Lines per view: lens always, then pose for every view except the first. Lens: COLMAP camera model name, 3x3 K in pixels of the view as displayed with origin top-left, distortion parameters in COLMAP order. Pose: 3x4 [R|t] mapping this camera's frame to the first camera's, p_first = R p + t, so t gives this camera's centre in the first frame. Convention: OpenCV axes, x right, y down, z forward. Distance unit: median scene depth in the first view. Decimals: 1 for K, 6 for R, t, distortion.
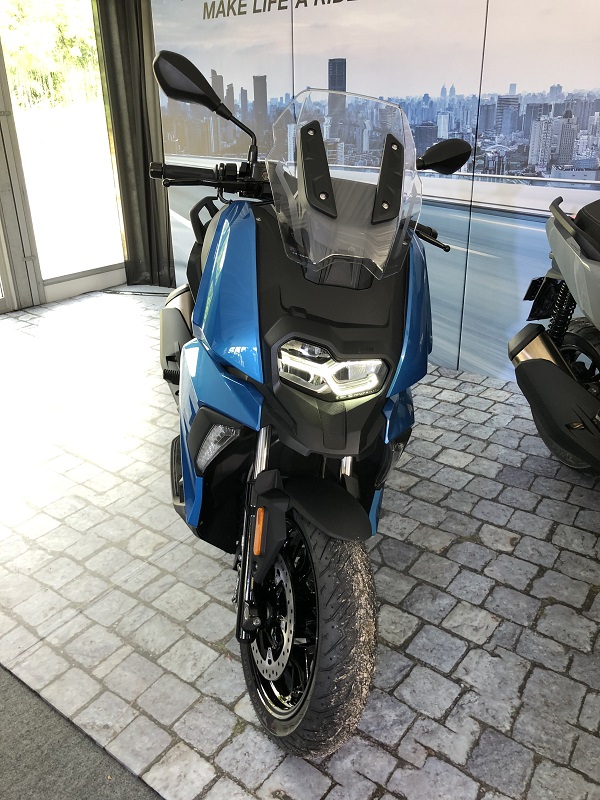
lens RADIAL K [[659.3, 0, 296.2], [0, 659.3, 388.4], [0, 0, 1]] dist [0.020174, -0.004278]
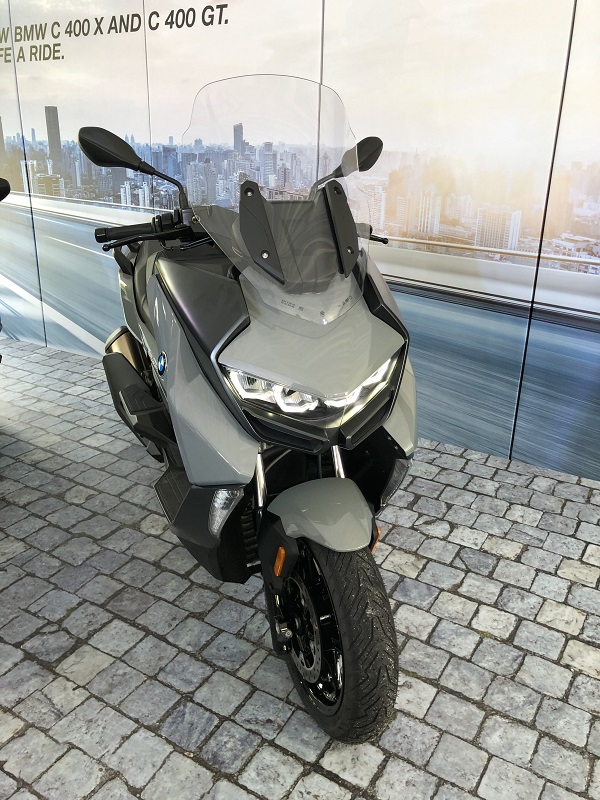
lens RADIAL K [[659.3, 0, 301.8], [0, 659.3, 394.4], [0, 0, 1]] dist [0.020174, -0.004278]
pose [[0.994141, 0.006537, 0.107890, 0.642450], [-0.001880, 0.999064, -0.043216, 0.099197], [-0.108072, 0.042760, 0.993223, -0.317037]]
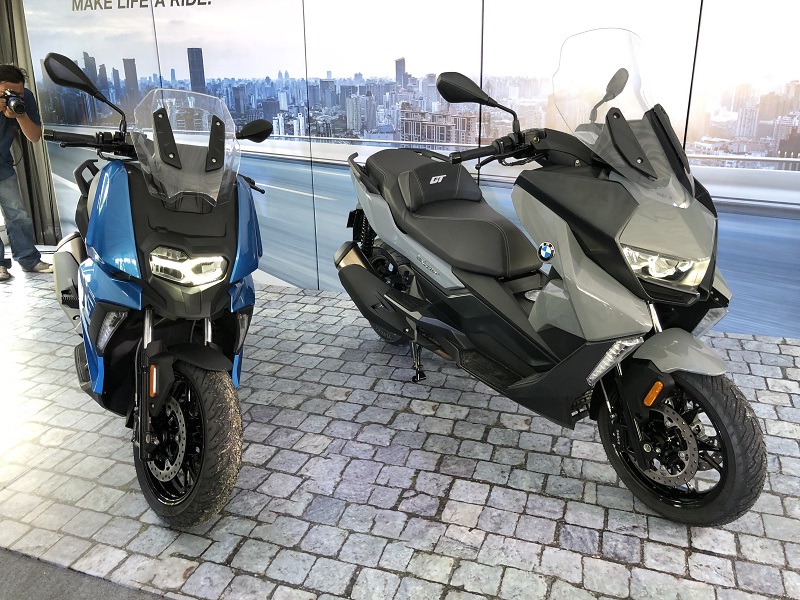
lens RADIAL K [[659.3, 0, 392.3], [0, 659.3, 289.1], [0, 0, 1]] dist [0.020174, -0.004278]
pose [[0.955950, -0.084872, 0.280991, 0.050657], [0.108289, 0.991732, -0.068861, 0.128275], [-0.272823, 0.096256, 0.957237, -0.413242]]
